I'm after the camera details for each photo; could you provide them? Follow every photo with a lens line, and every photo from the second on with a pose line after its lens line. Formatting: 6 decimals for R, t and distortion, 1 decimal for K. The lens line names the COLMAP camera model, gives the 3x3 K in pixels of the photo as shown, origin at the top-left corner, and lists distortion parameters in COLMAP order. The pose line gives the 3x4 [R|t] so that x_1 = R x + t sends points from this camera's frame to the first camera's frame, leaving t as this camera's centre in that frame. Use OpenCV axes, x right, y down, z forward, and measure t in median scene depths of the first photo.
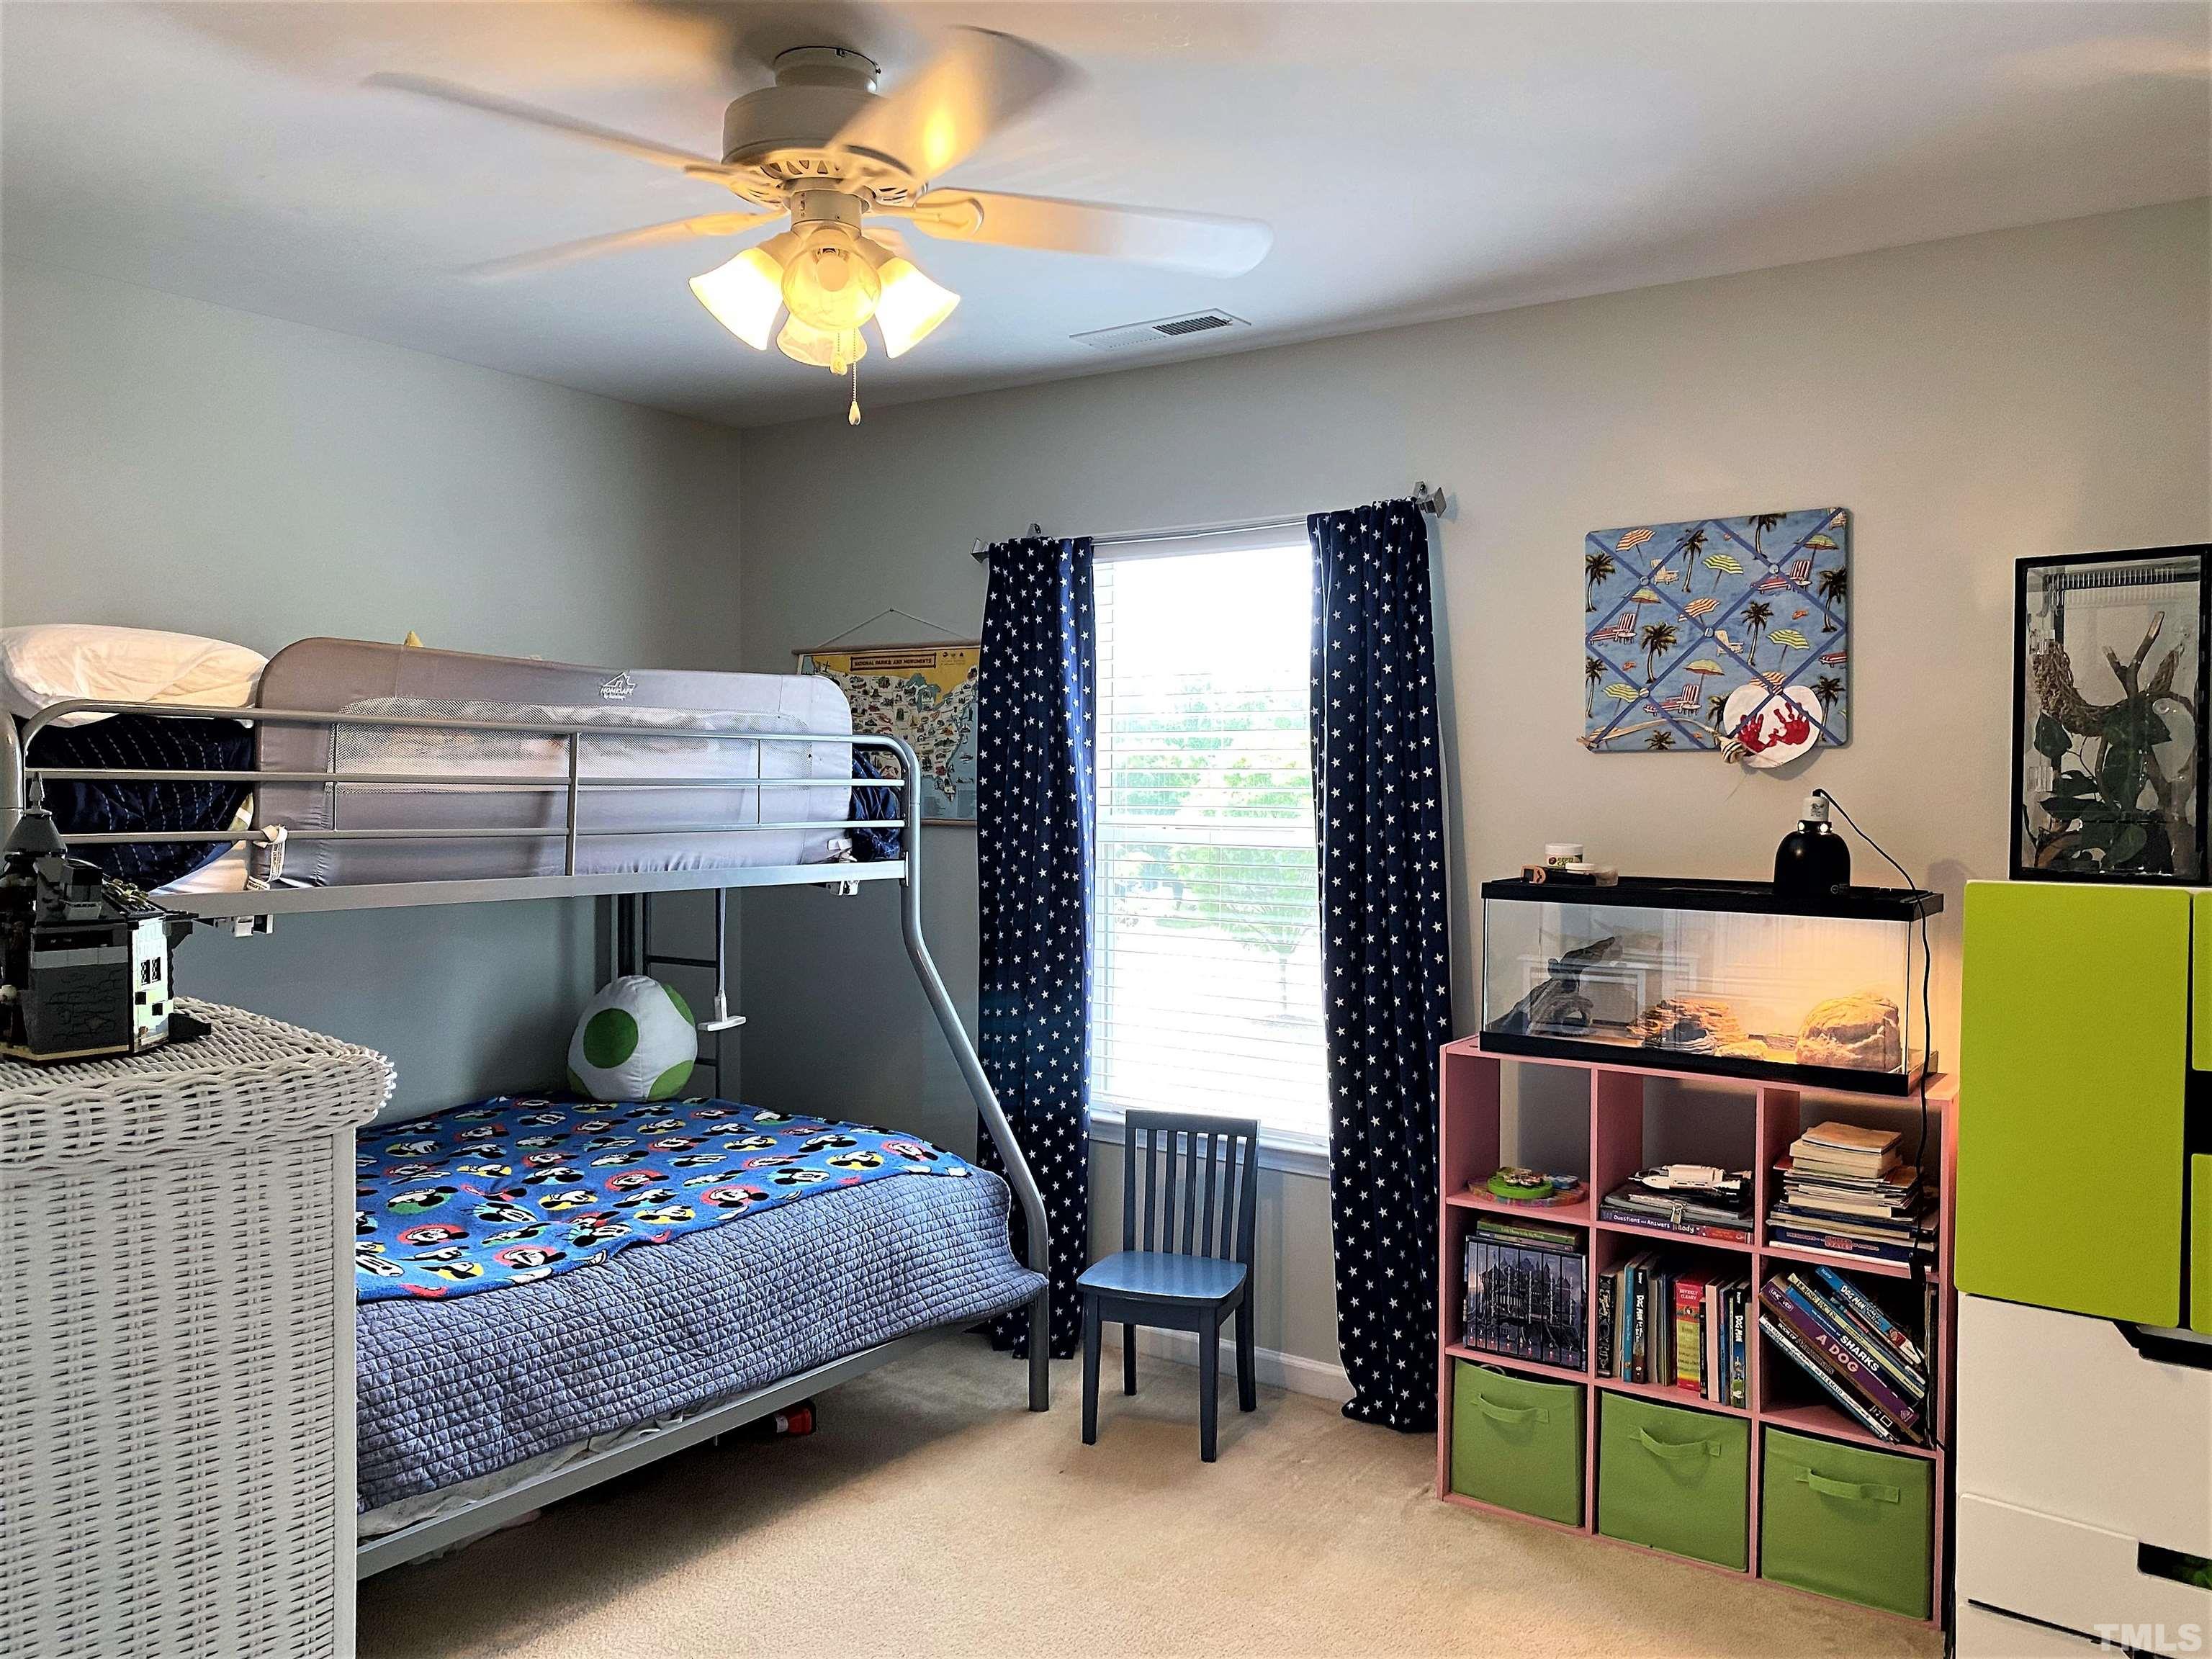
lens RADIAL K [[1671.9, 0, 1100.4], [0, 1671.9, 833.7], [0, 0, 1]] dist [0.013261, 0.009761]
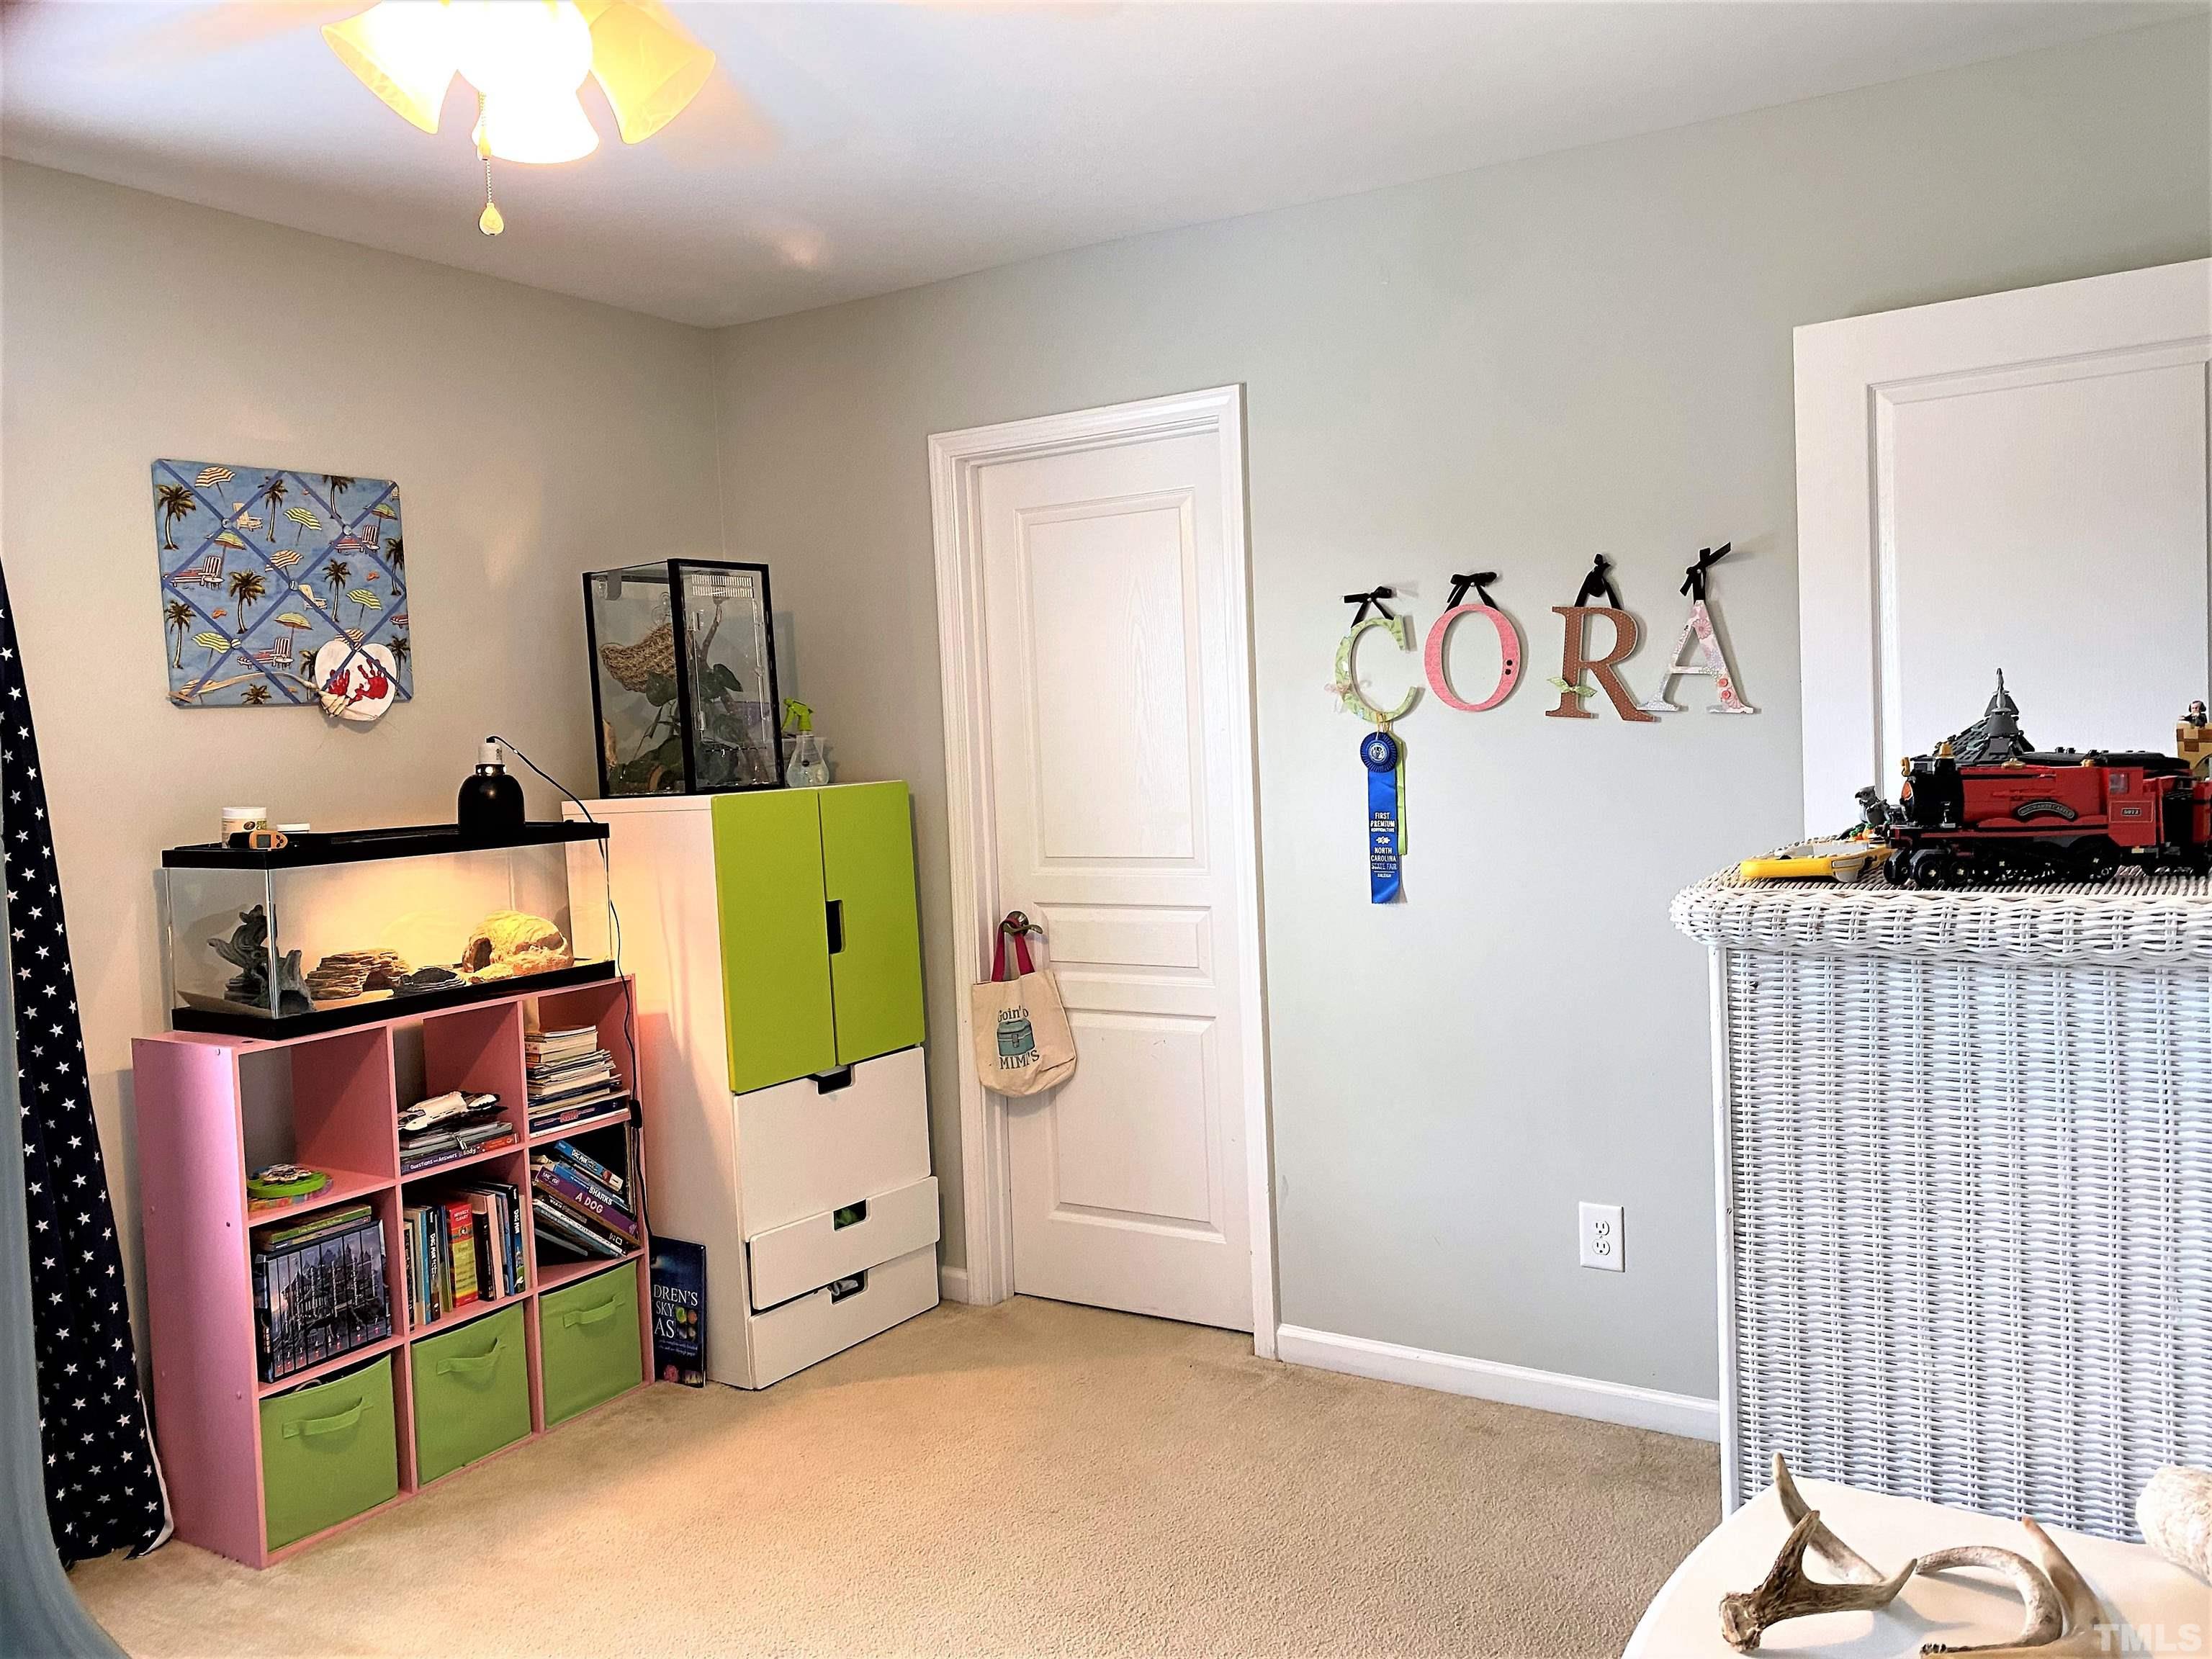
lens RADIAL K [[1671.9, 0, 1105.8], [0, 1671.9, 819.3], [0, 0, 1]] dist [0.013261, 0.009761]
pose [[-0.036473, -0.065417, 0.997191, -0.664639], [0.065335, 0.995564, 0.067700, -0.018917], [-0.997197, 0.067620, -0.032037, 0.574951]]
